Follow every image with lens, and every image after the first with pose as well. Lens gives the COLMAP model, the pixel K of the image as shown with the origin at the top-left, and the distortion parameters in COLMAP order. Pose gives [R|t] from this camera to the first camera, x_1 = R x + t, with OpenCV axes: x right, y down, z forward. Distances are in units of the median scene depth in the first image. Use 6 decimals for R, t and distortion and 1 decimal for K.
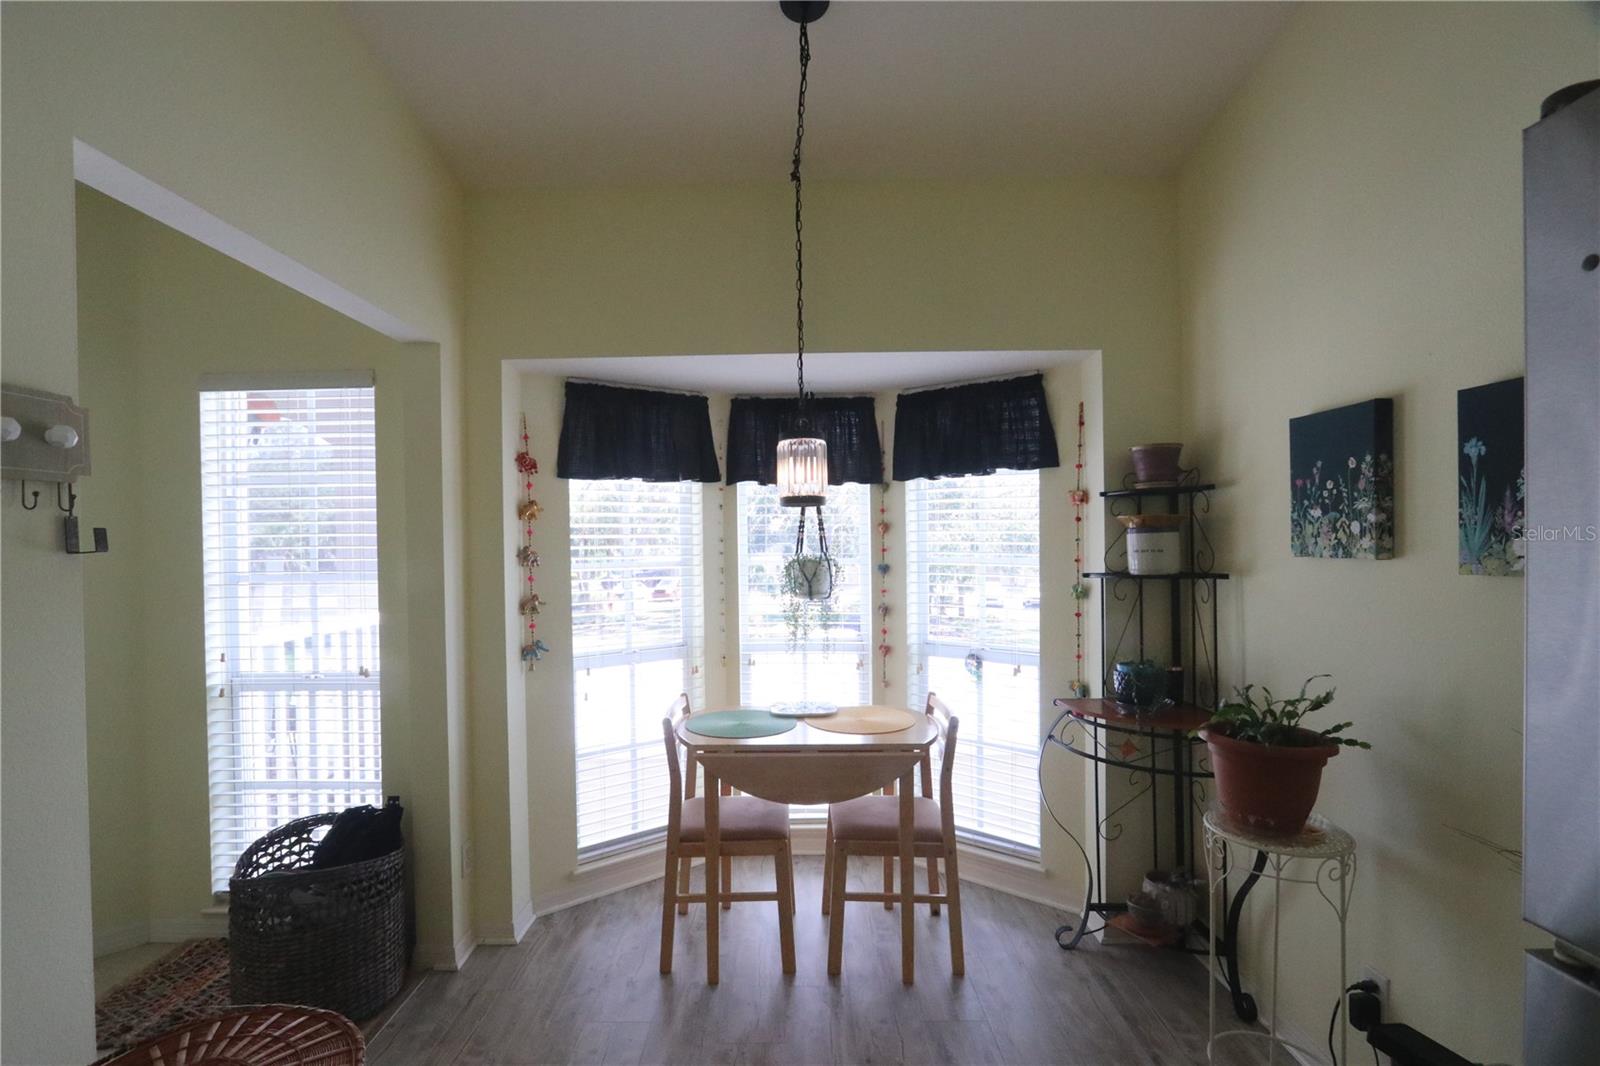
lens RADIAL K [[734.3, 0, 786.5], [0, 734.3, 530.1], [0, 0, 1]] dist [-0.017427, 0.002770]
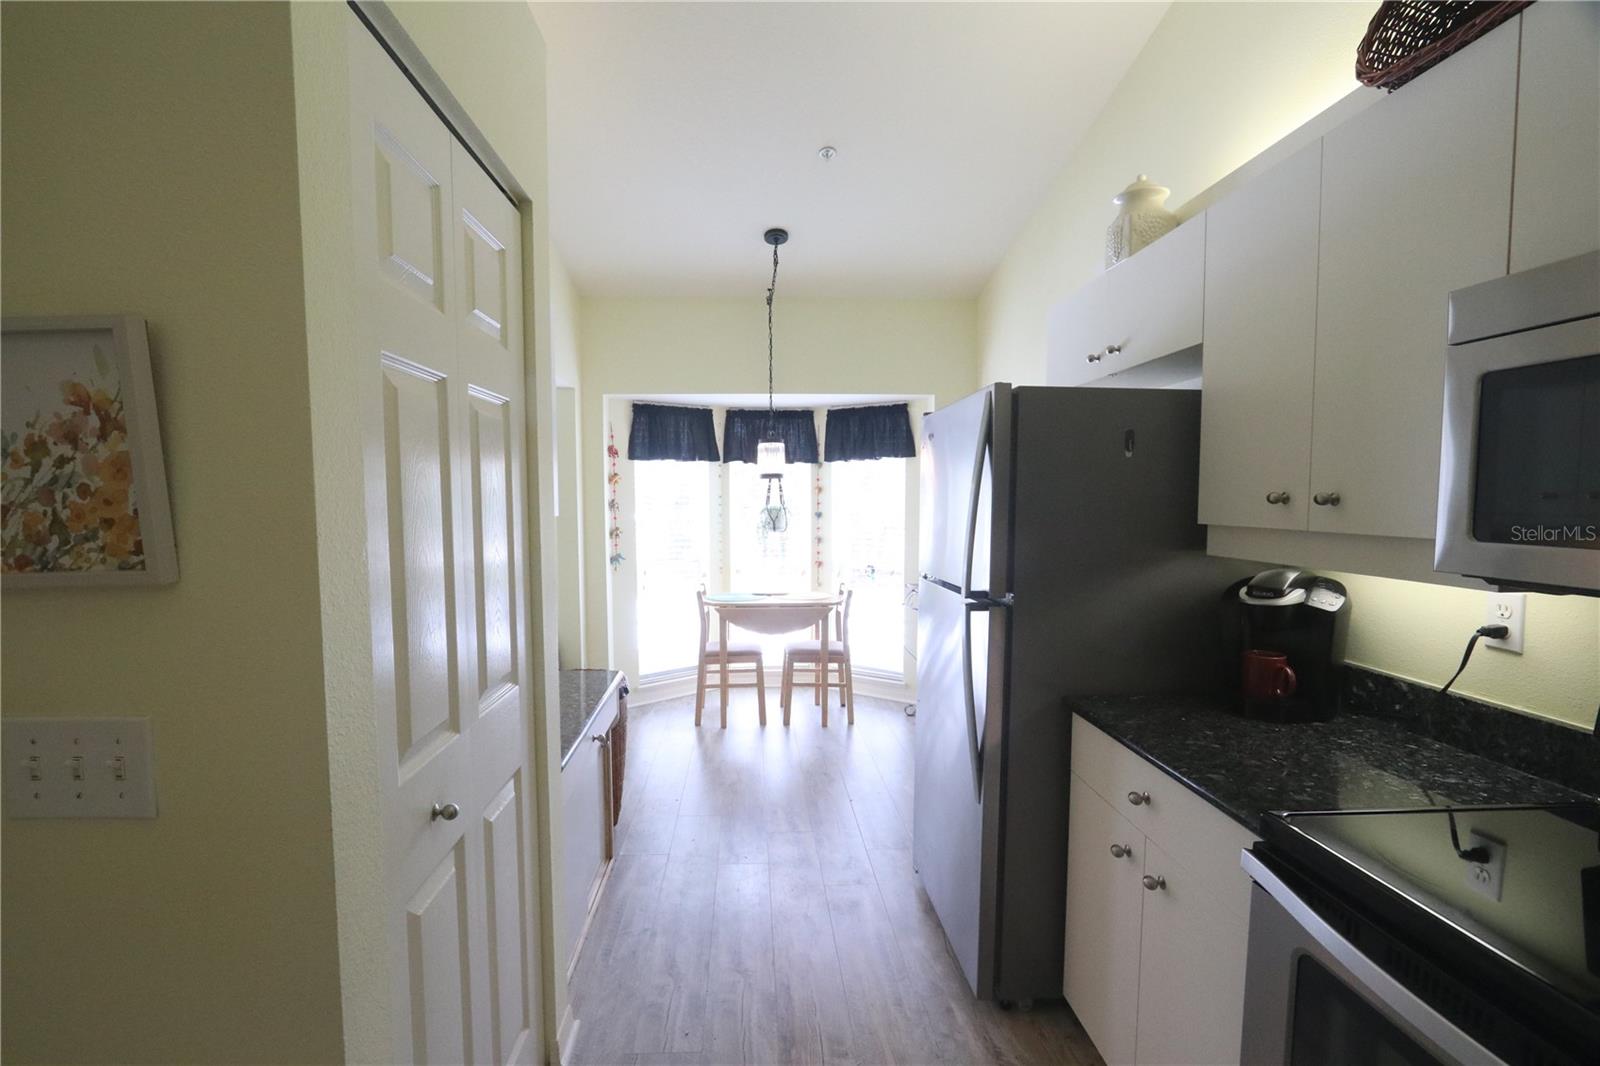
lens RADIAL K [[734.3, 0, 789.7], [0, 734.3, 546.5], [0, 0, 1]] dist [-0.017427, 0.002770]
pose [[0.997893, 0.003982, 0.064755, -0.044264], [-0.009185, 0.996732, 0.080254, -0.009710], [-0.064224, -0.080680, 0.994669, -0.738486]]
